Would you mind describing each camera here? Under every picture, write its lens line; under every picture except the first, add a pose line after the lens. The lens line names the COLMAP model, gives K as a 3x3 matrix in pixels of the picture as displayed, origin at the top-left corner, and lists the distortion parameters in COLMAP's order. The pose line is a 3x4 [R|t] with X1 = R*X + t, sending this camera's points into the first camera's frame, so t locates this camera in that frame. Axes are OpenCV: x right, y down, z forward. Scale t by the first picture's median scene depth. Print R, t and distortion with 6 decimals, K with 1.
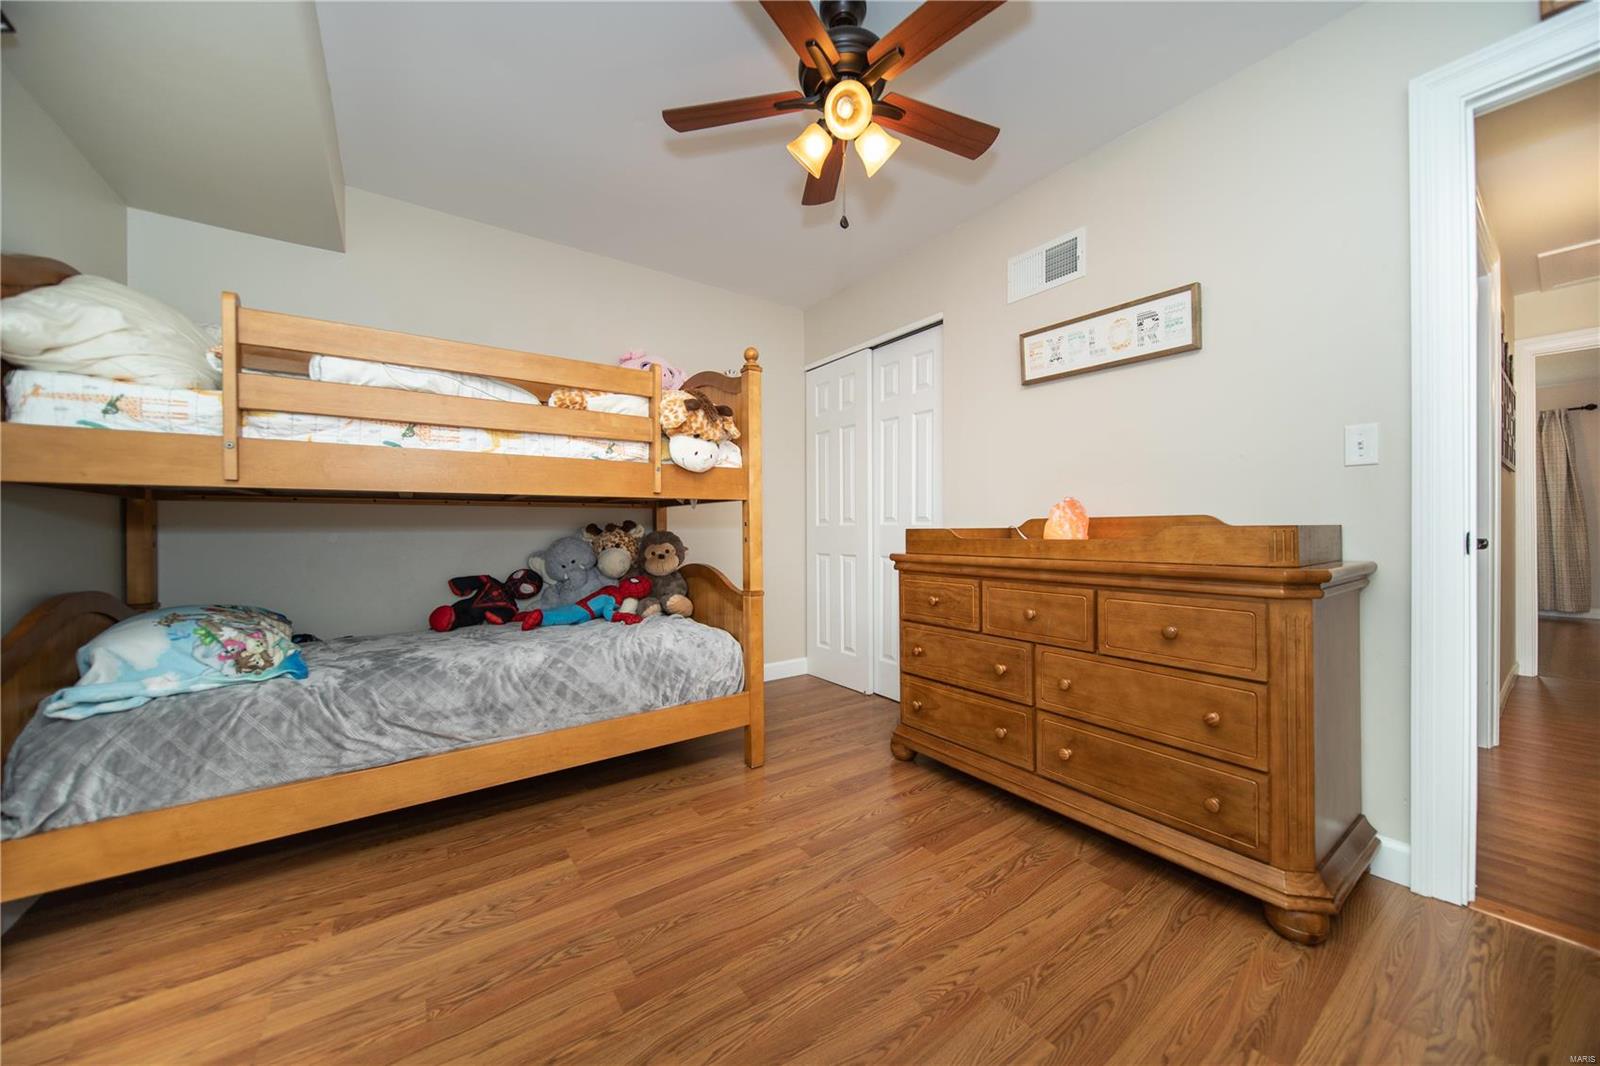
lens RADIAL K [[562.7, 0, 793.8], [0, 562.7, 526.6], [0, 0, 1]] dist [-0.001356, -0.000216]
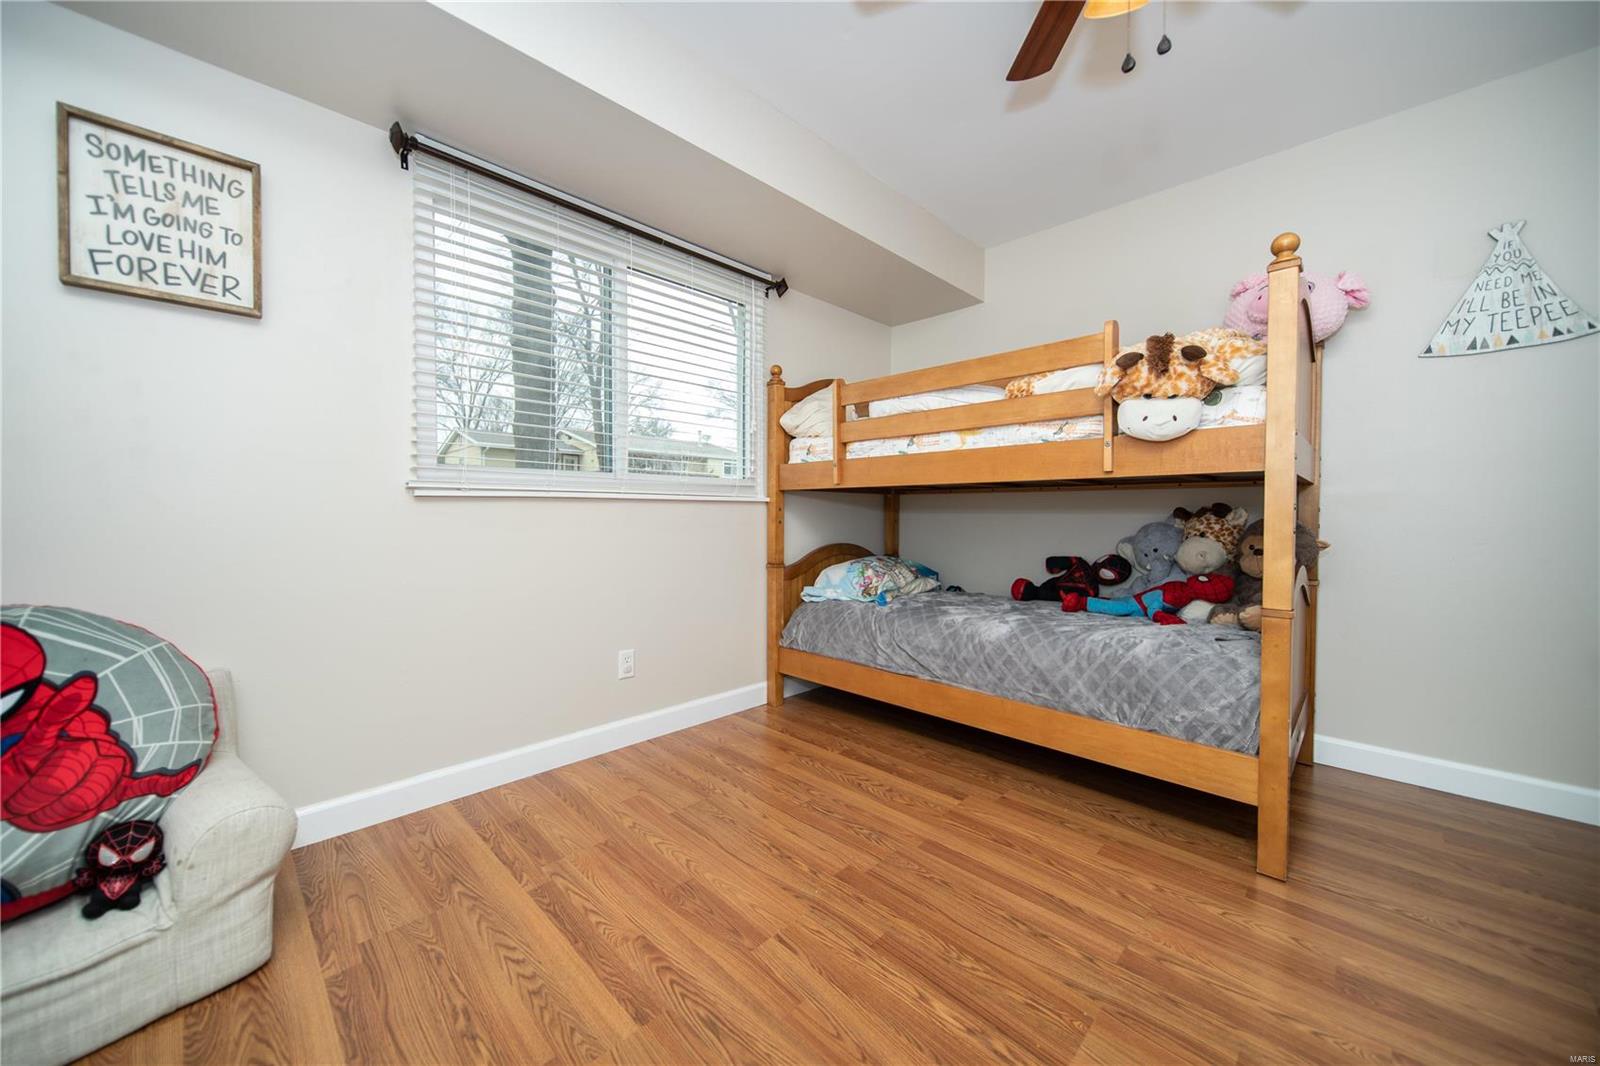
lens RADIAL K [[601.2, 0, 794.1], [0, 601.2, 526.5], [0, 0, 1]] dist [0.001456, 0.000172]
pose [[0.158785, 0.027603, -0.986927, 0.685626], [-0.003053, 0.999618, 0.027467, 0.000508], [0.987309, -0.001348, 0.158808, 0.440596]]
